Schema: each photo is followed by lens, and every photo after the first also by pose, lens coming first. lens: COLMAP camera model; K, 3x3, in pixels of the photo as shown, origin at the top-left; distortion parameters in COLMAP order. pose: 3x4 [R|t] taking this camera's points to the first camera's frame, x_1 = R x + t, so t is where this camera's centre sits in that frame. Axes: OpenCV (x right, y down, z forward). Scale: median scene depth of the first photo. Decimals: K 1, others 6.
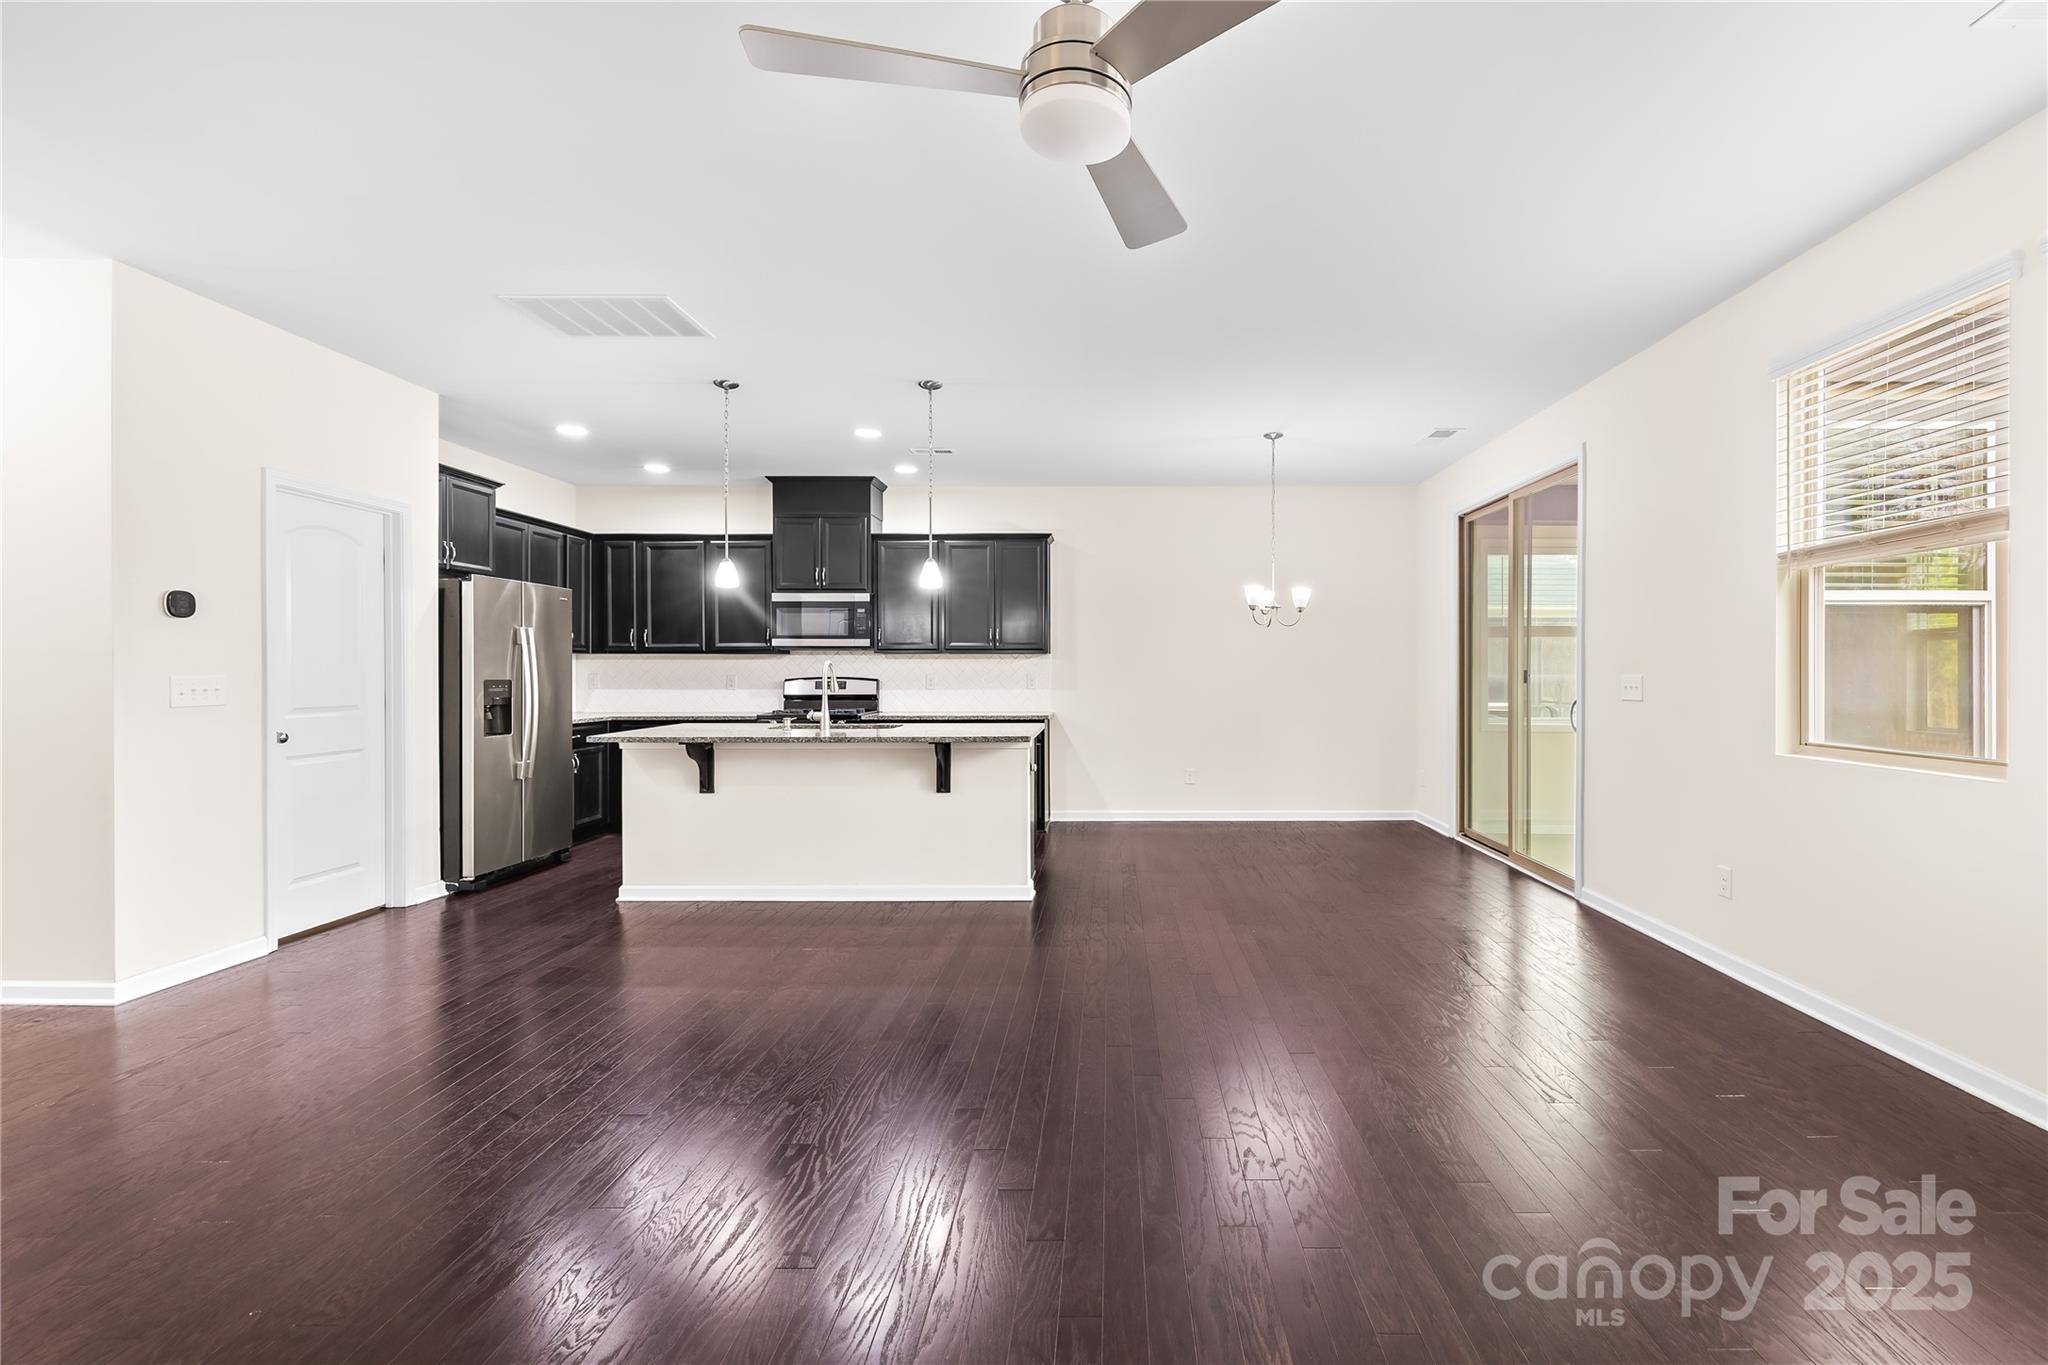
lens RADIAL K [[917.1, 0, 1093.2], [0, 917.1, 676.0], [0, 0, 1]] dist [0.039419, -0.000026]
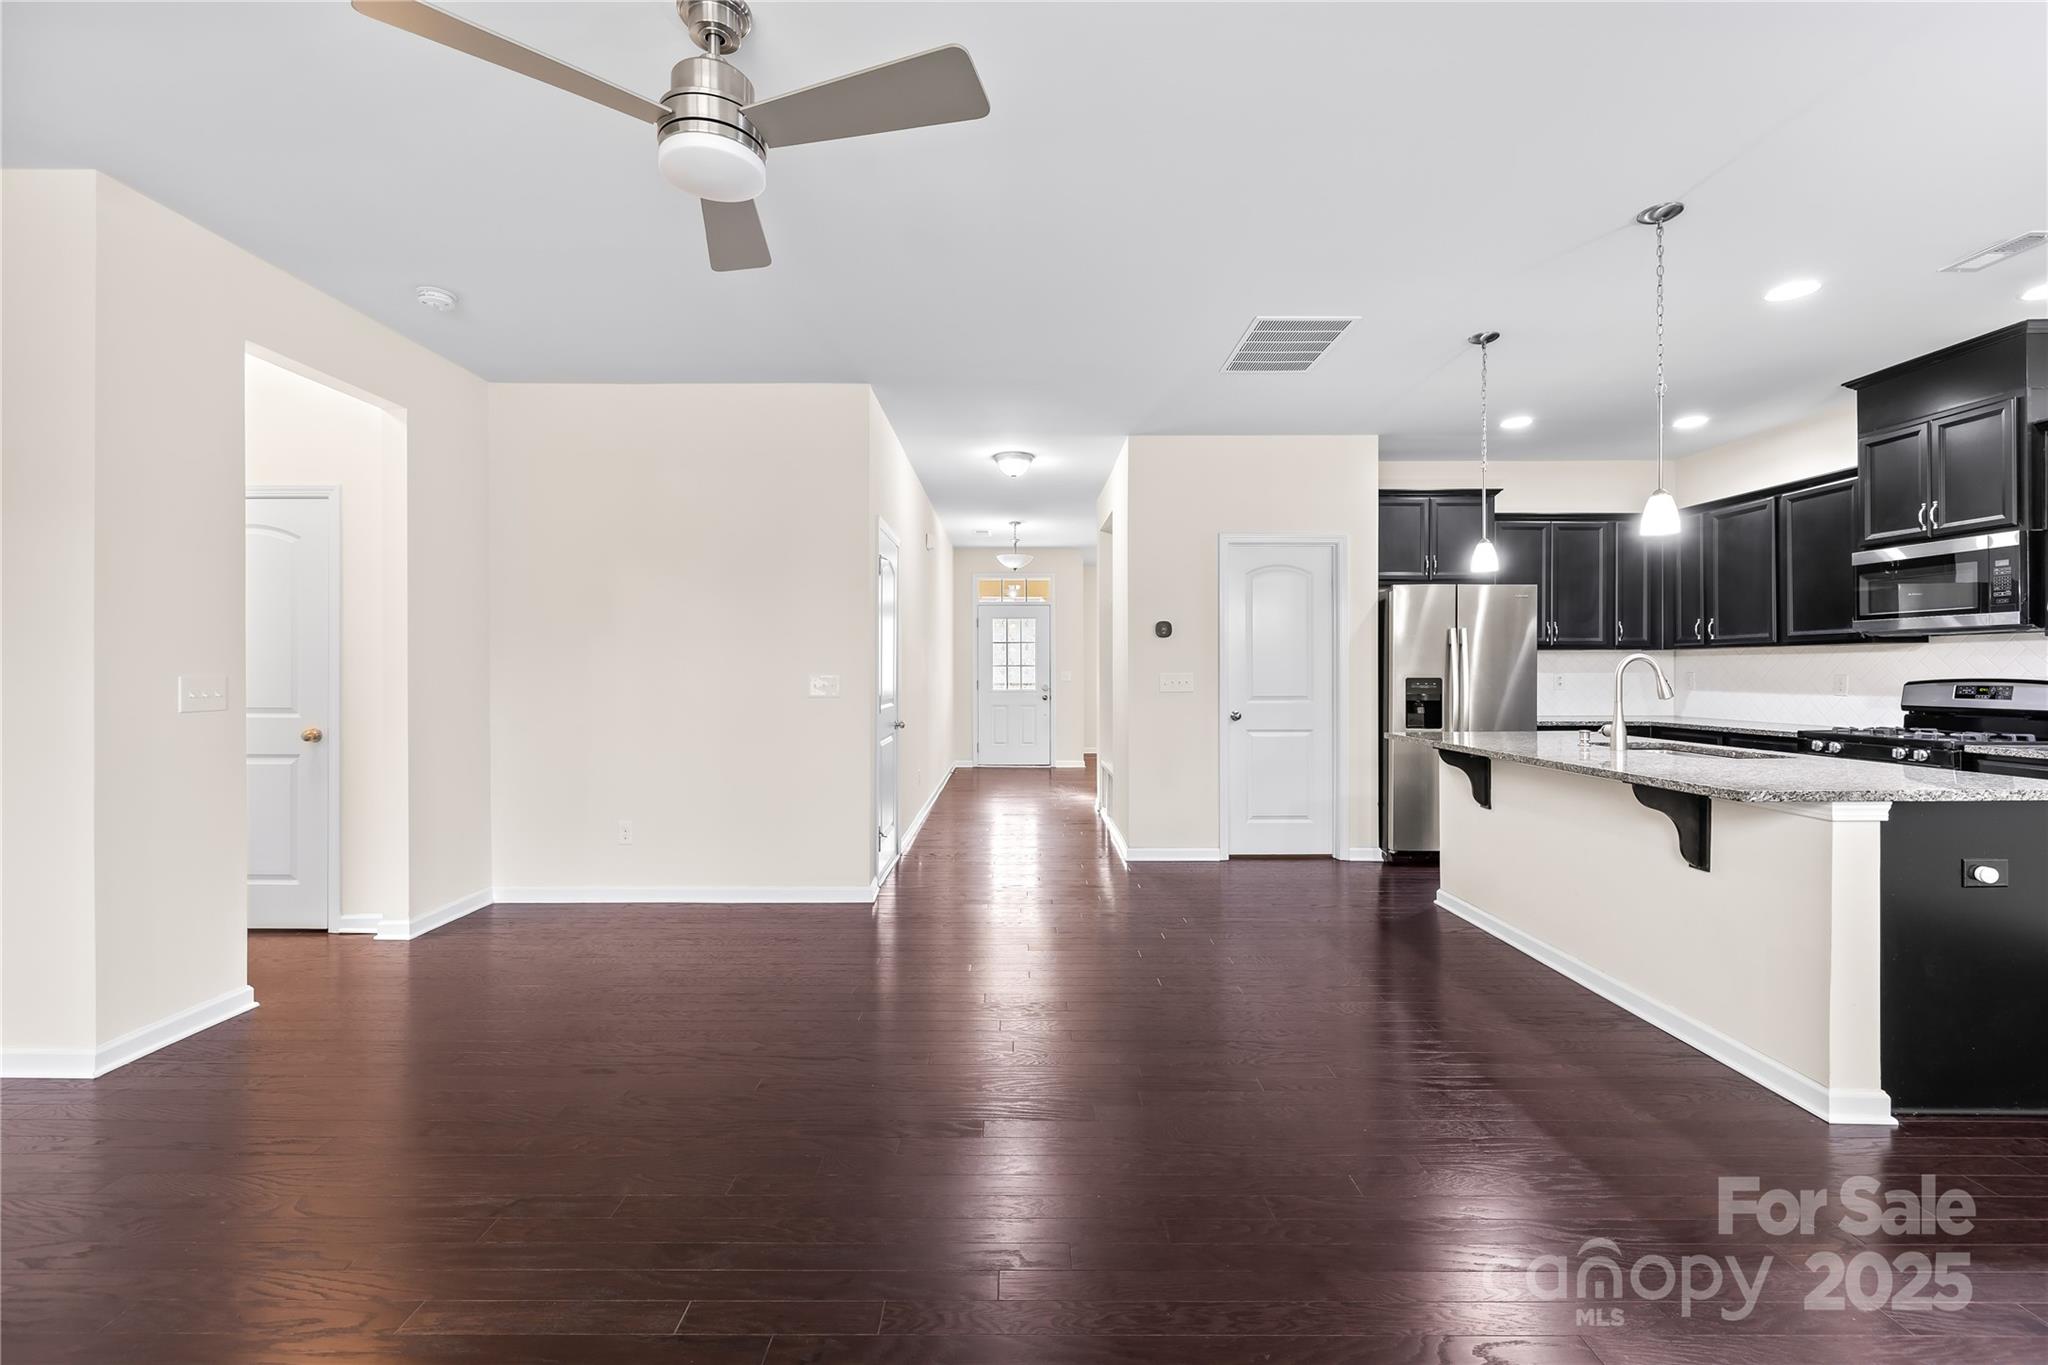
lens RADIAL K [[882.9, 0, 1028.1], [0, 882.9, 672.0], [0, 0, 1]] dist [0.020696, -0.003363]
pose [[0.034410, 0.001693, -0.999406, 0.281277], [-0.004632, 0.999988, 0.001535, -0.001424], [0.999397, 0.004577, 0.034417, 0.365712]]
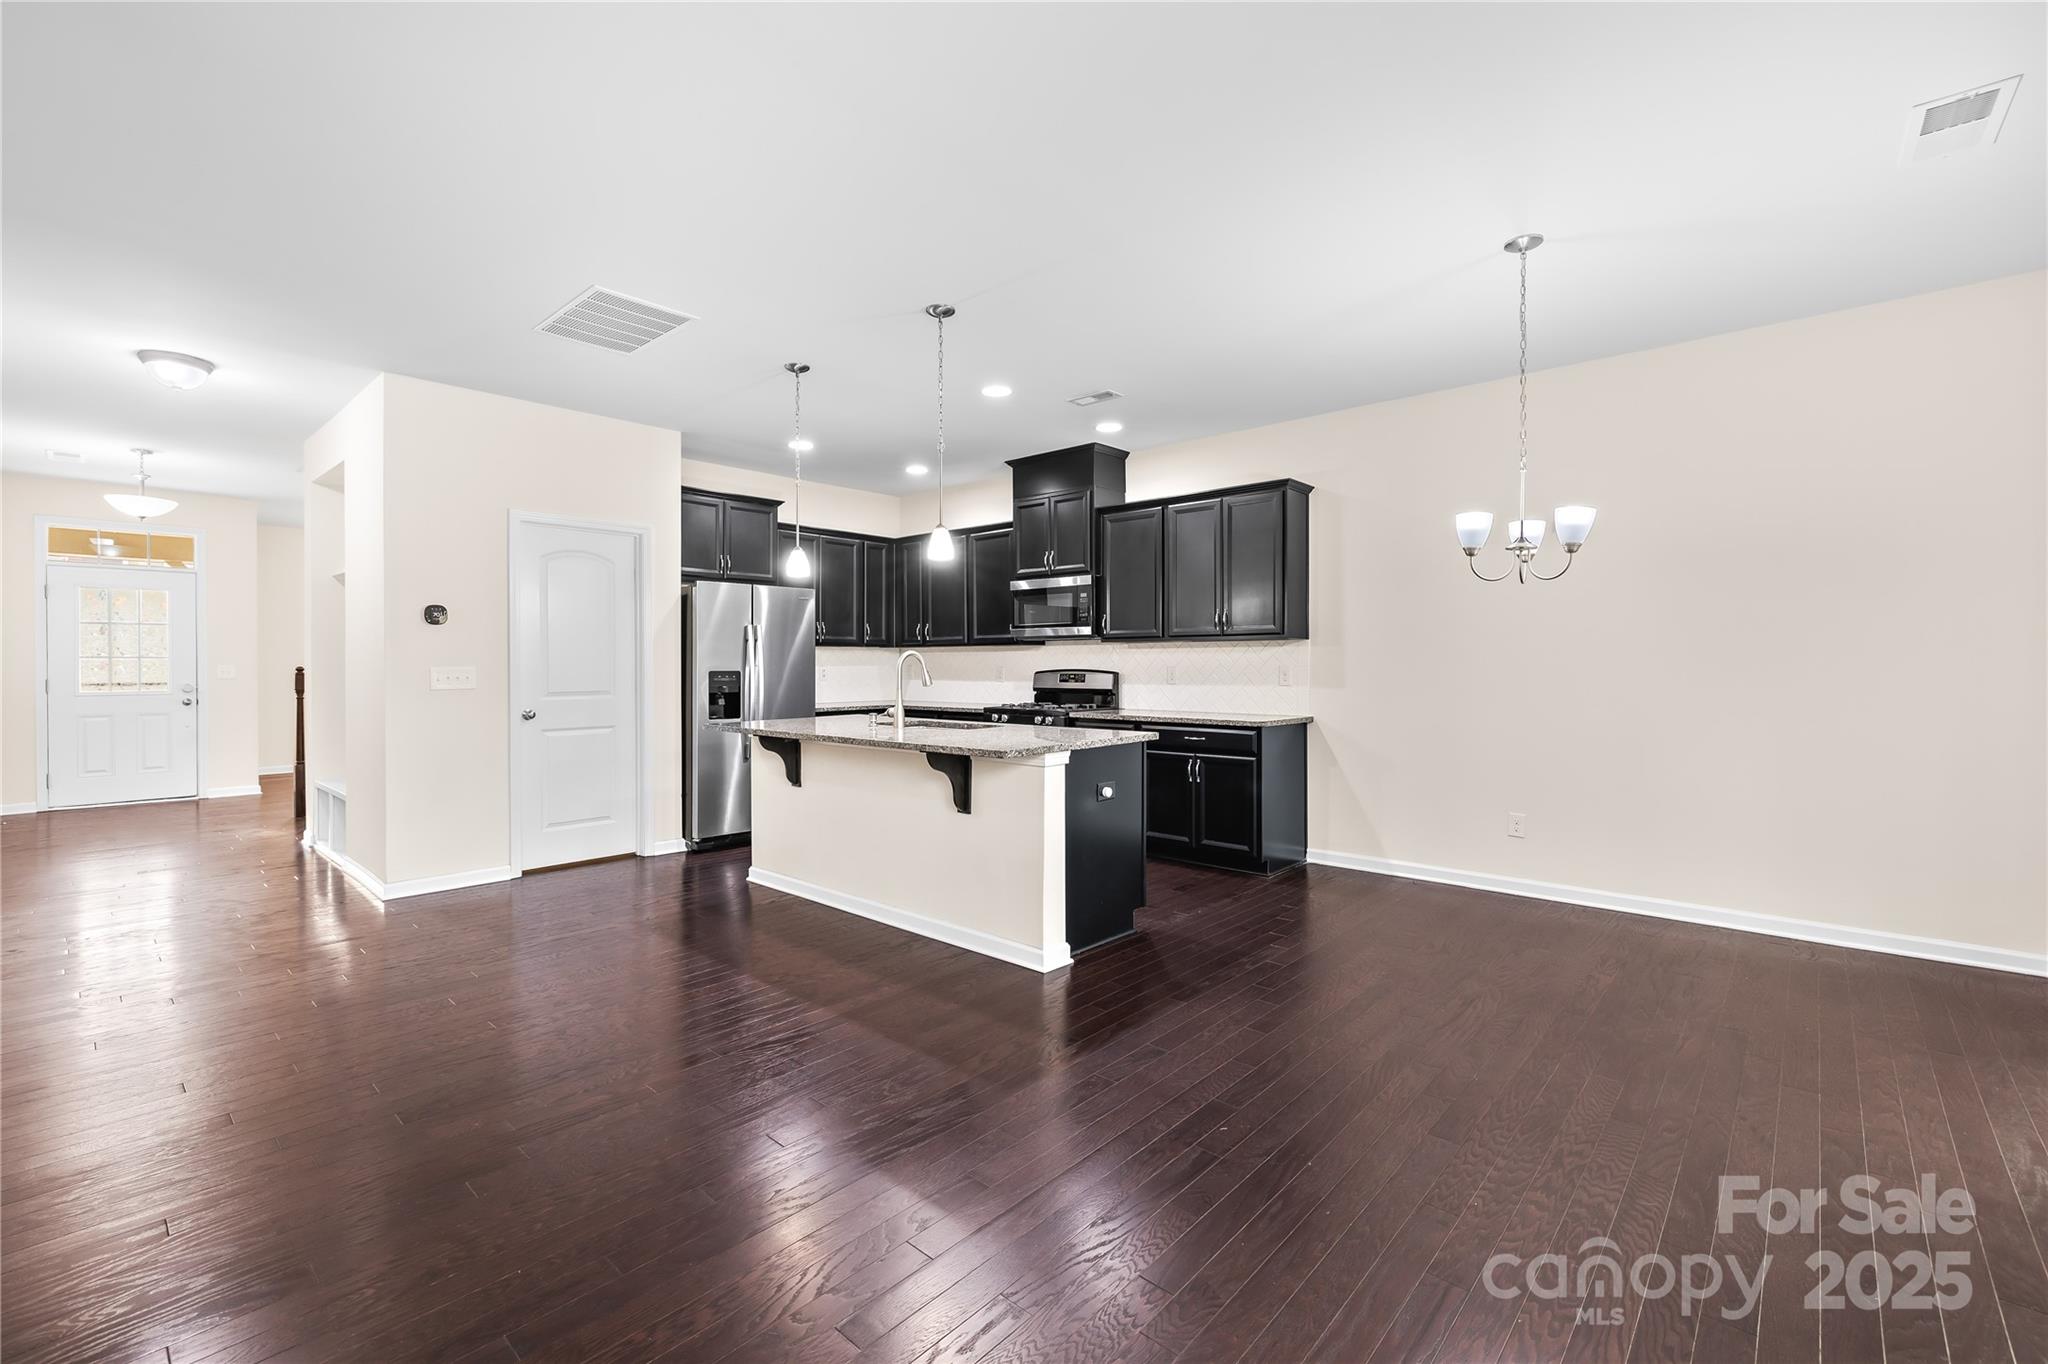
lens RADIAL K [[882.9, 0, 1024.2], [0, 882.9, 672.7], [0, 0, 1]] dist [0.020696, -0.003363]
pose [[0.752653, 0.006052, -0.658390, 0.265888], [-0.002293, 0.999976, 0.006570, -0.001200], [0.658413, -0.003435, 0.752649, 0.305934]]
